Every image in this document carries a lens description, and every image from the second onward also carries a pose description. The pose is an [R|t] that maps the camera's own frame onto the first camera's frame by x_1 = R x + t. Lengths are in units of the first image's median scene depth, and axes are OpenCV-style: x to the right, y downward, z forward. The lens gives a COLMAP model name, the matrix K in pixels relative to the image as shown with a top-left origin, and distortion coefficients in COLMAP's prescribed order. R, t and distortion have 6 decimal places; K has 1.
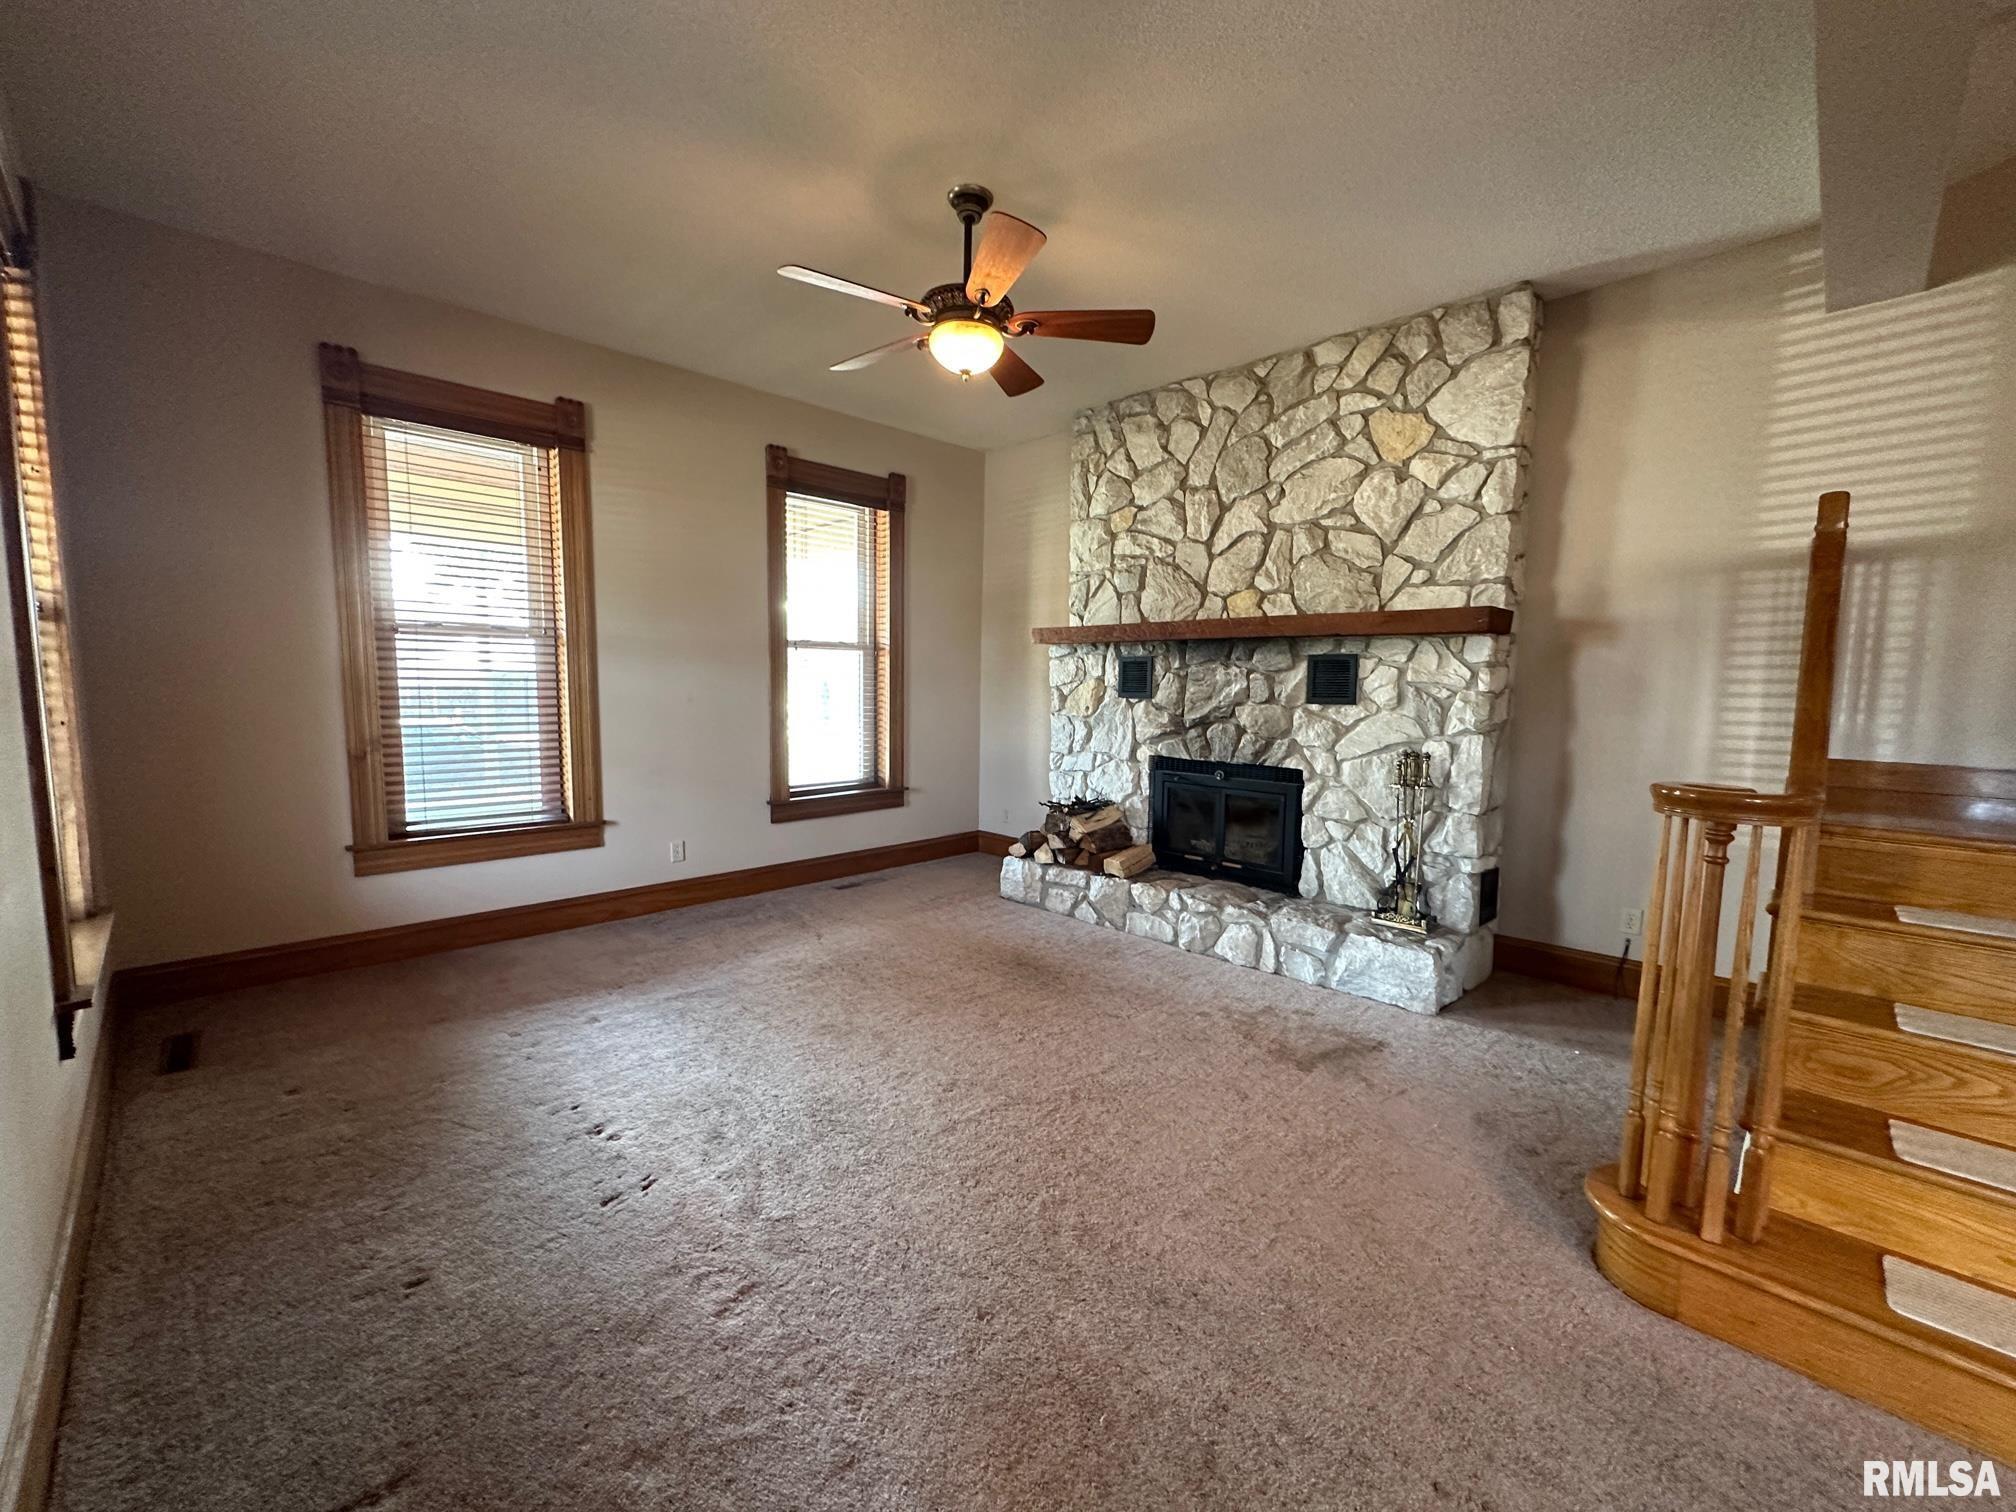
lens RADIAL K [[802.2, 0, 1005.7], [0, 802.2, 755.1], [0, 0, 1]] dist [-0.002770, 0.000838]
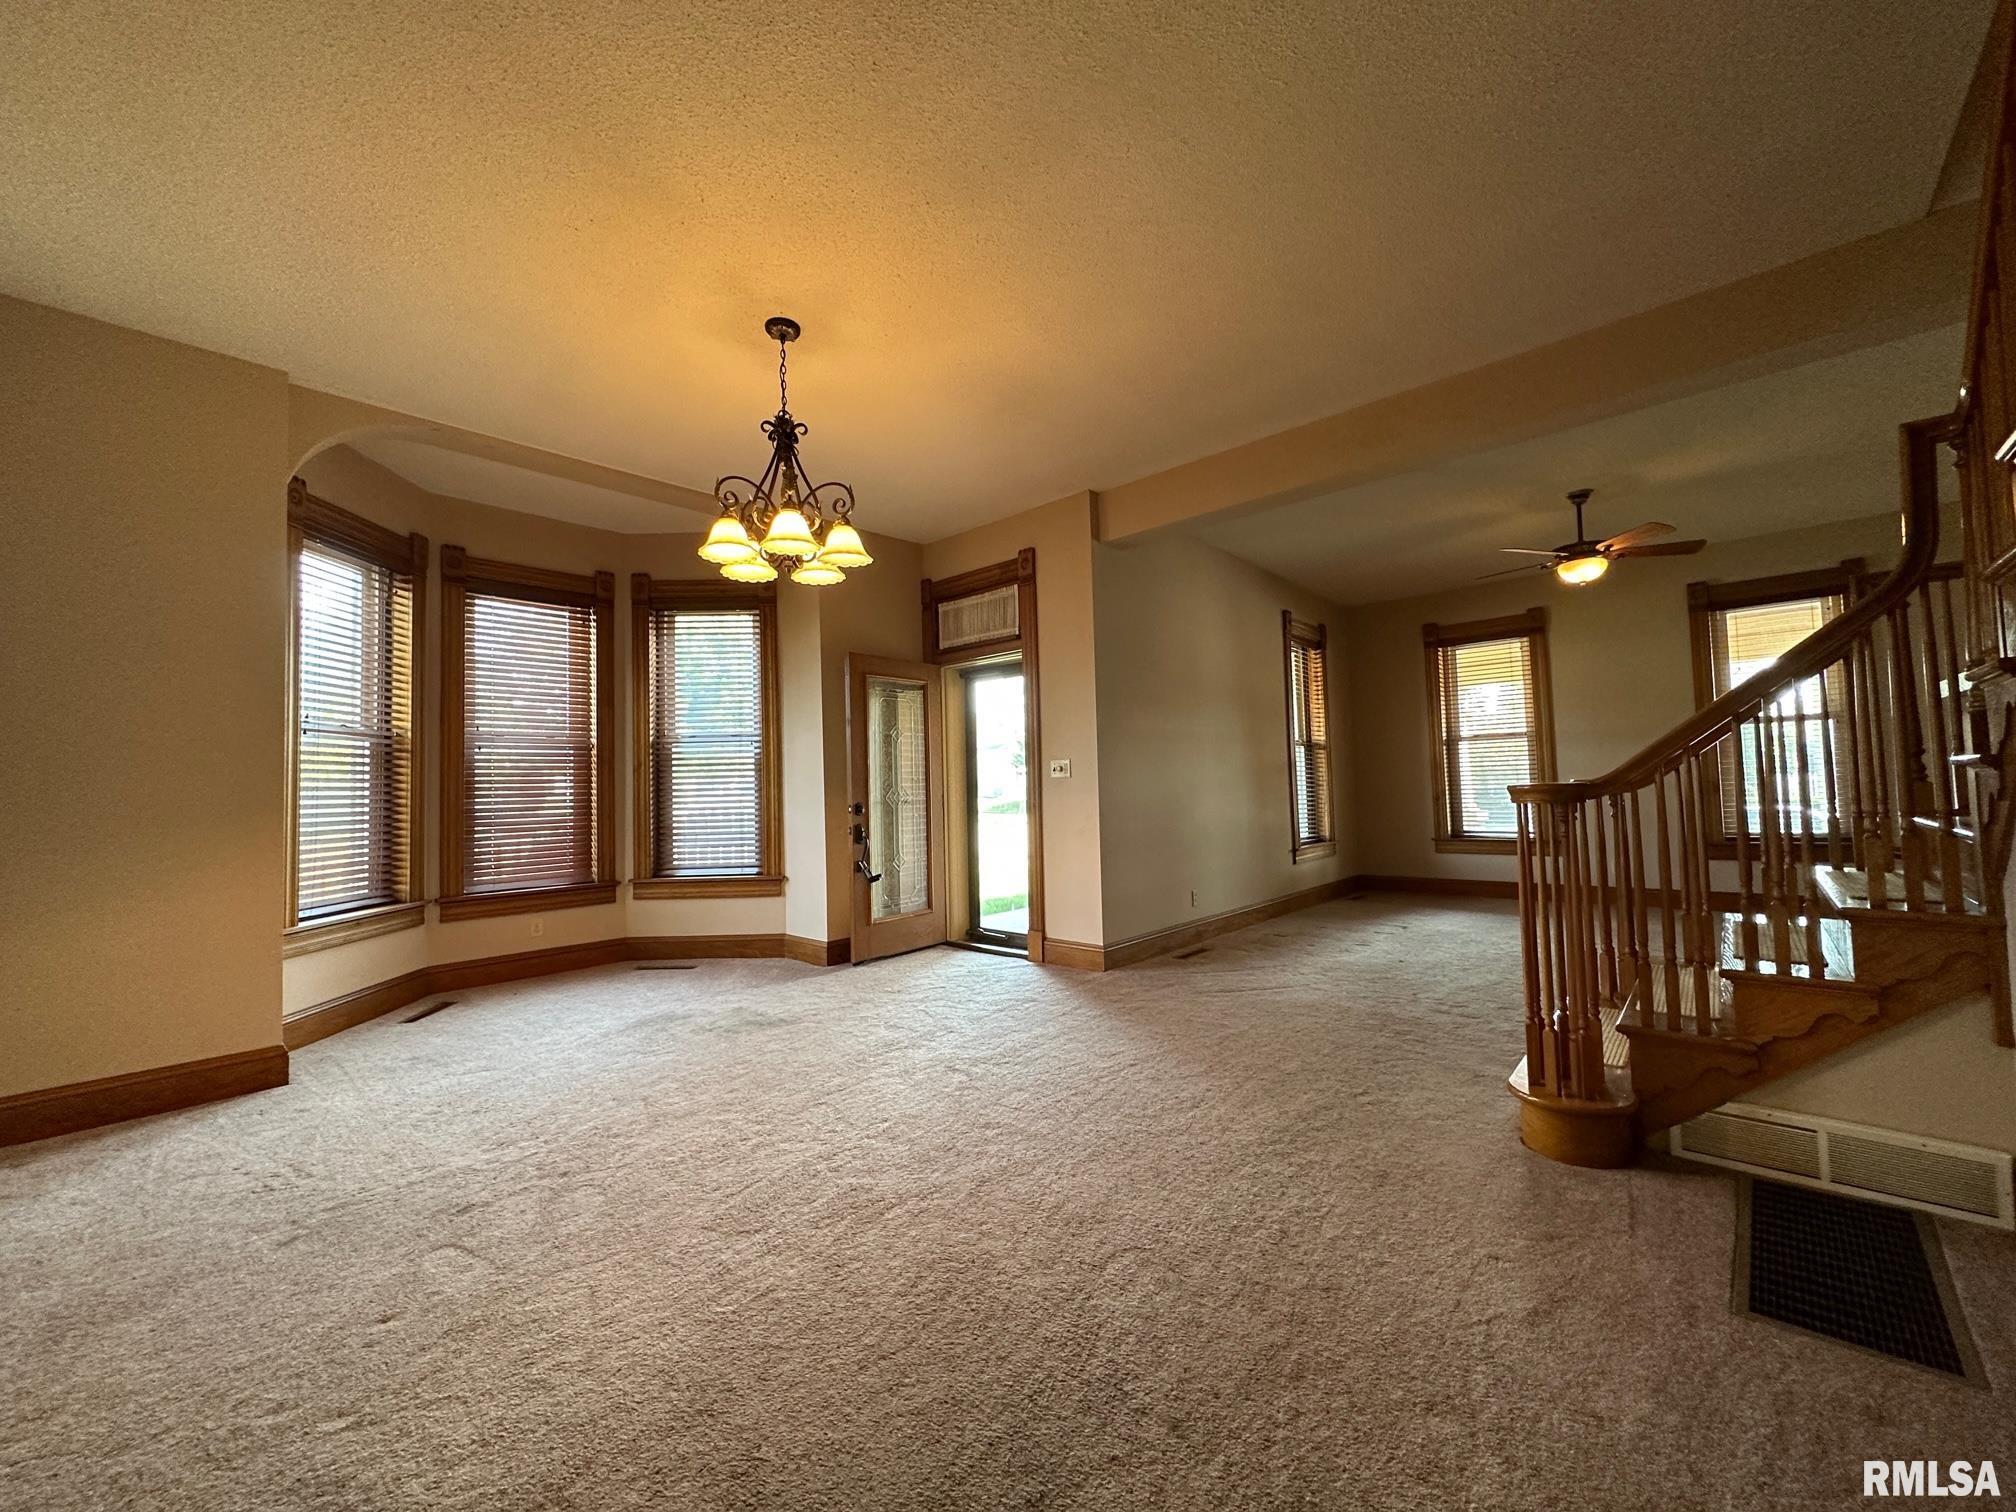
lens RADIAL K [[802.2, 0, 1005.7], [0, 802.2, 755.1], [0, 0, 1]] dist [-0.002770, 0.000838]
pose [[0.048192, -0.059498, -0.997064, 1.236026], [-0.062054, 0.996118, -0.062441, 0.088266], [0.996909, 0.064881, 0.044313, -0.281811]]
